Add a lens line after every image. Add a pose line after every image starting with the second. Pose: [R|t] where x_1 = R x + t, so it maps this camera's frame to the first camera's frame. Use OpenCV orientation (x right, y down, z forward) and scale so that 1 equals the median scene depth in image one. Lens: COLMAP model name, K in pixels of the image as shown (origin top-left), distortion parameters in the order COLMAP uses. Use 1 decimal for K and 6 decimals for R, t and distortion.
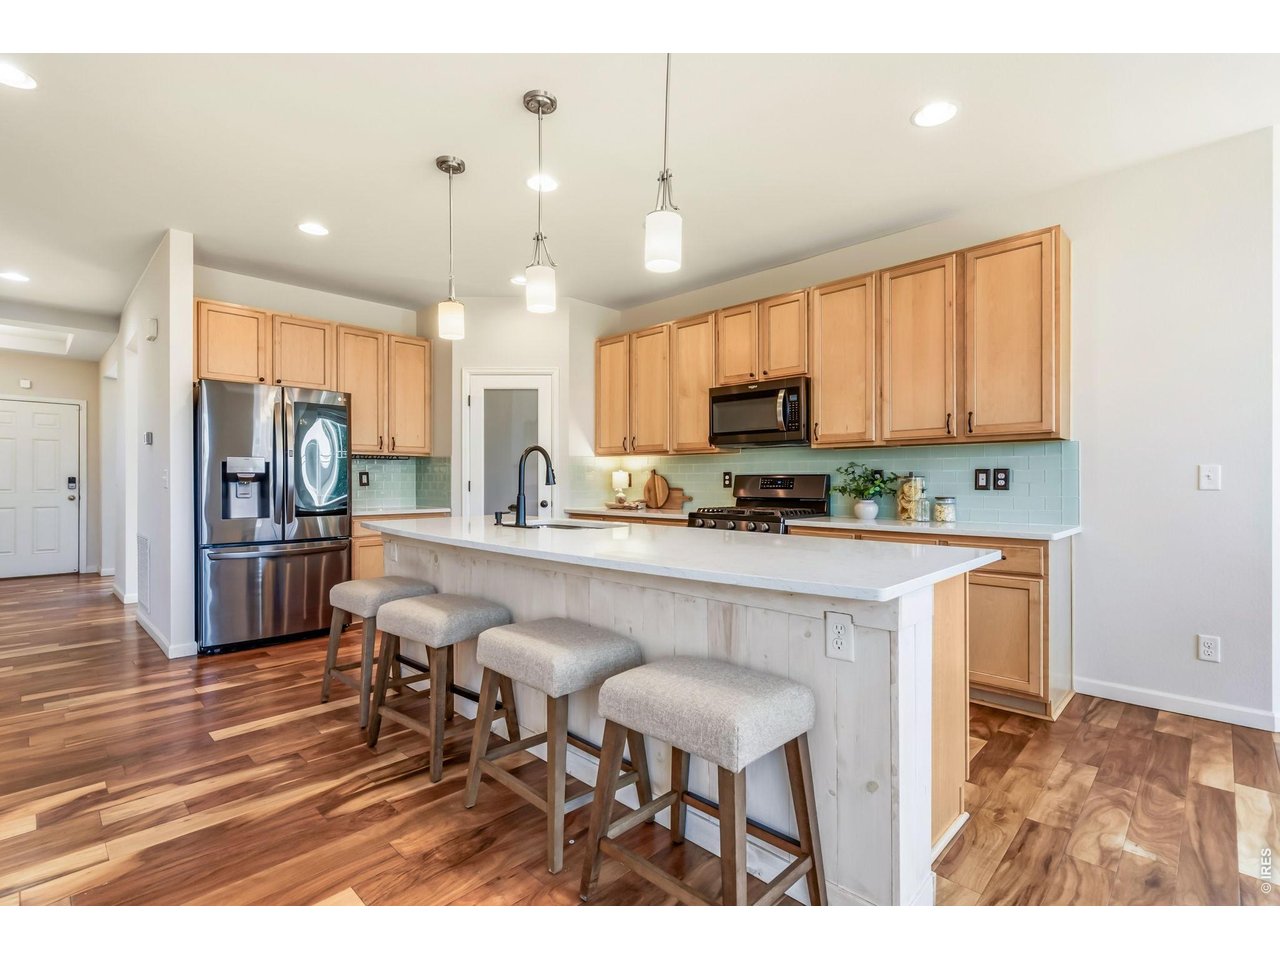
lens RADIAL K [[596.3, 0, 647.4], [0, 596.3, 477.4], [0, 0, 1]] dist [-0.001457, 0.000054]
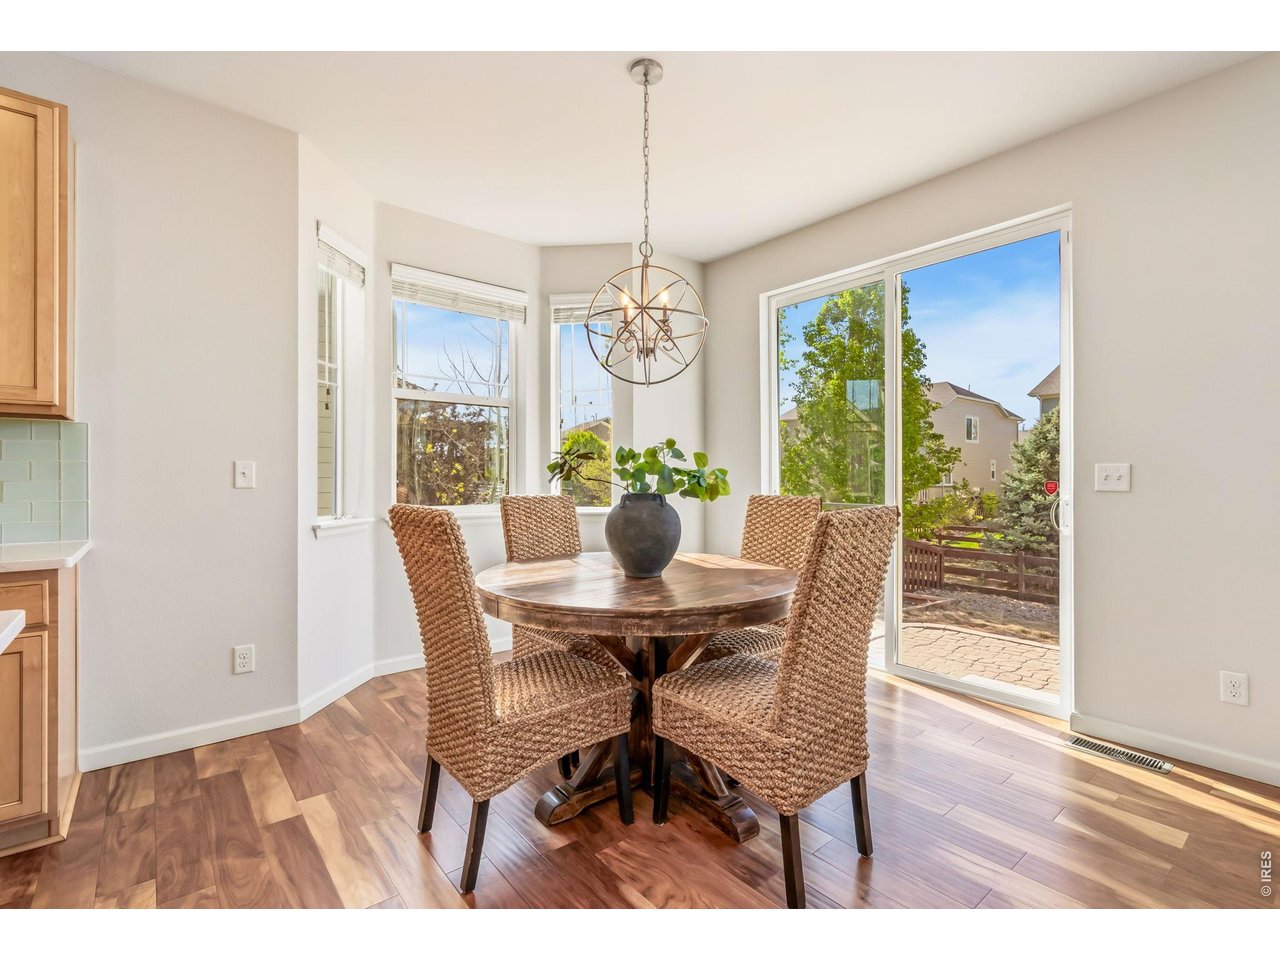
lens RADIAL K [[596.3, 0, 647.4], [0, 596.3, 477.4], [0, 0, 1]] dist [-0.001457, 0.000054]
pose [[0.110350, 0.002051, 0.993891, 0.093299], [-0.008304, 0.999965, -0.001141, 0.000264], [-0.993858, -0.008128, 0.110363, 0.284679]]
